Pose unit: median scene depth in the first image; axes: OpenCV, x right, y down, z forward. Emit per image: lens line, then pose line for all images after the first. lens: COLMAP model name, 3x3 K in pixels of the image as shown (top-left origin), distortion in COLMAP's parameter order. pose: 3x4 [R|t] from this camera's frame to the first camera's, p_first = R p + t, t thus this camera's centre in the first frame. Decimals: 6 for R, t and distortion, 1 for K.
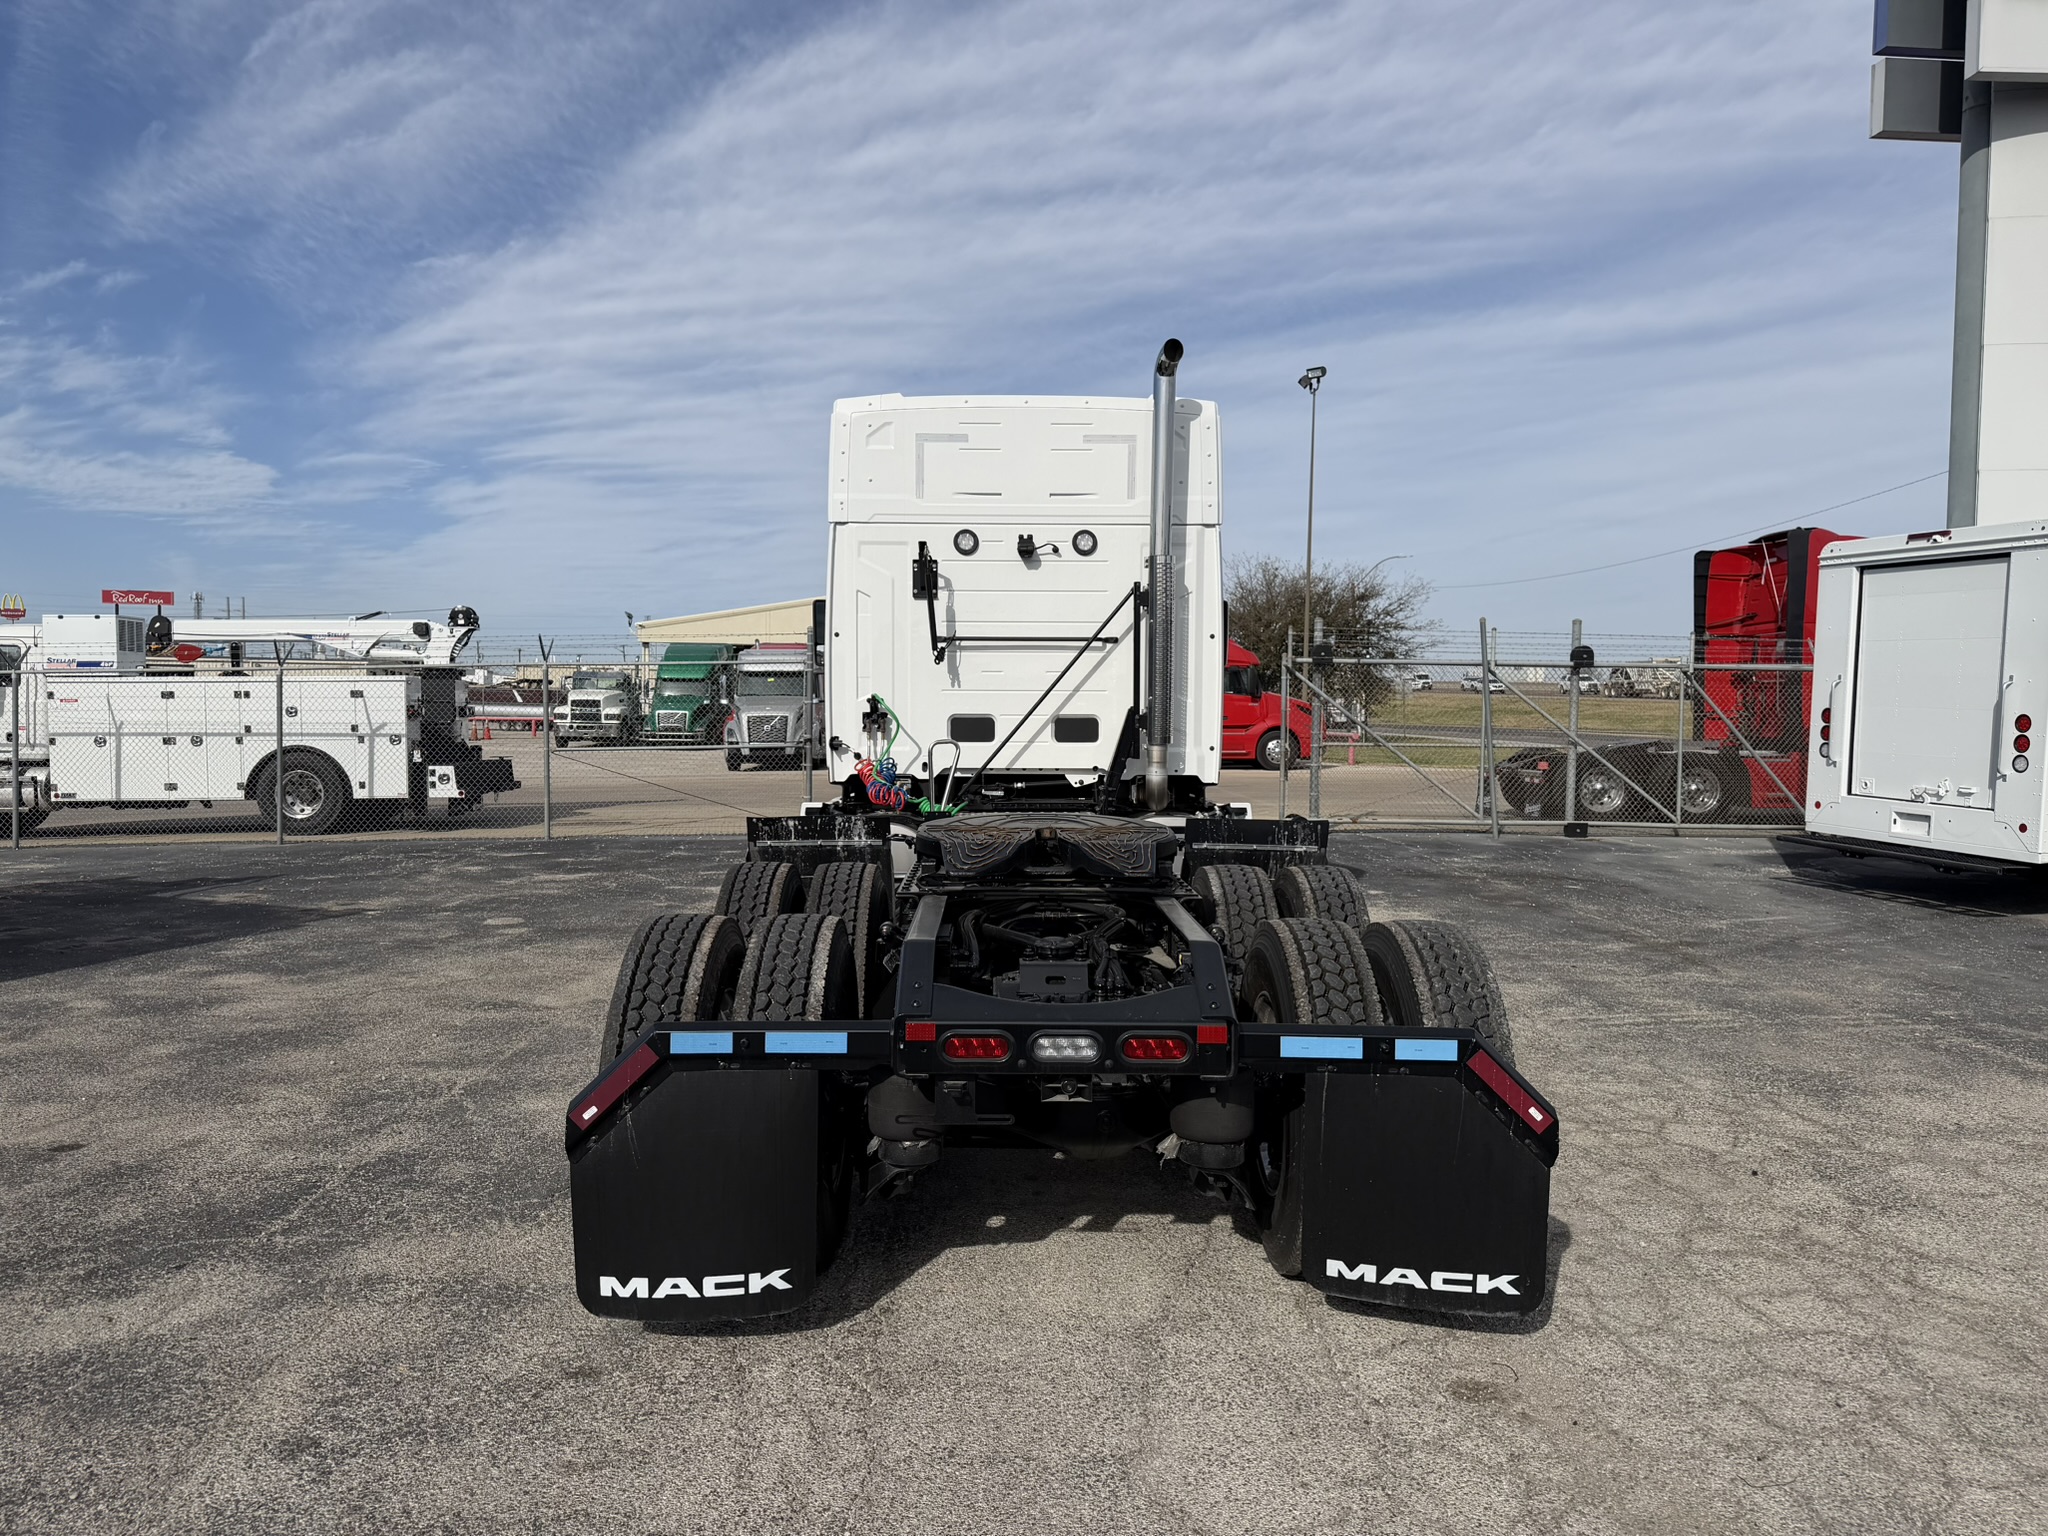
lens RADIAL K [[1529.9, 0, 1028.2], [0, 1529.9, 773.6], [0, 0, 1]] dist [0.008571, -0.026032]
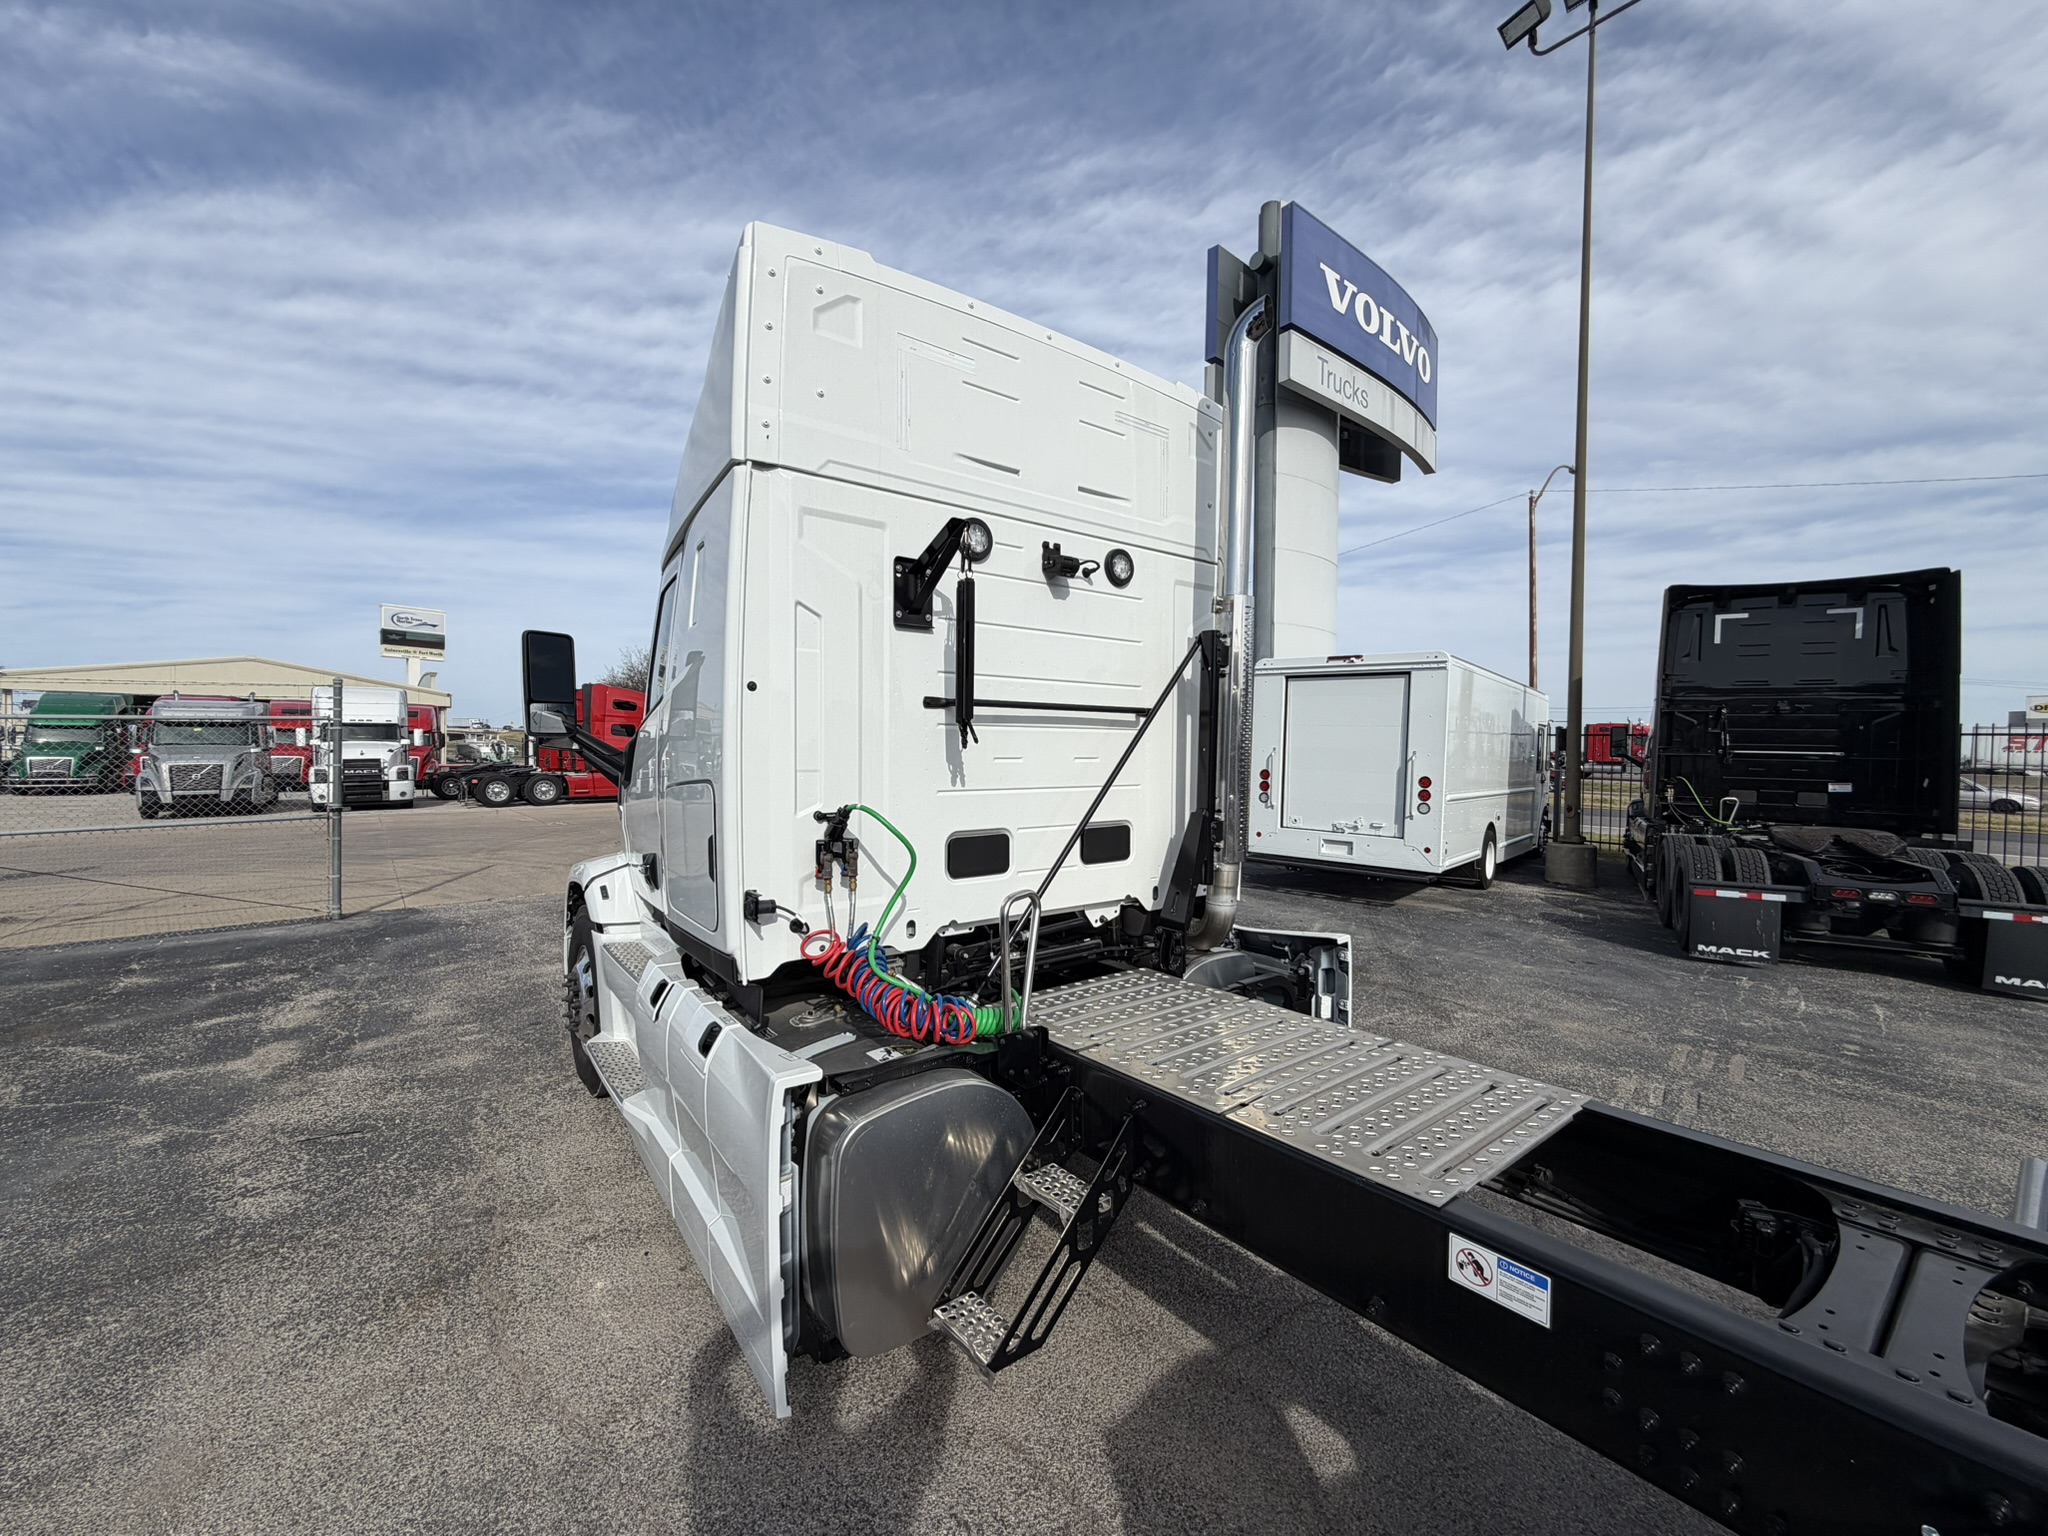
lens RADIAL K [[832.0, 0, 1028.8], [0, 832.0, 749.9], [0, 0, 1]] dist [-0.005211, 0.001133]
pose [[0.796059, 0.002543, 0.605214, -0.059302], [0.022187, 0.999196, -0.033382, -0.015994], [-0.604813, 0.040002, 0.795362, 0.198691]]
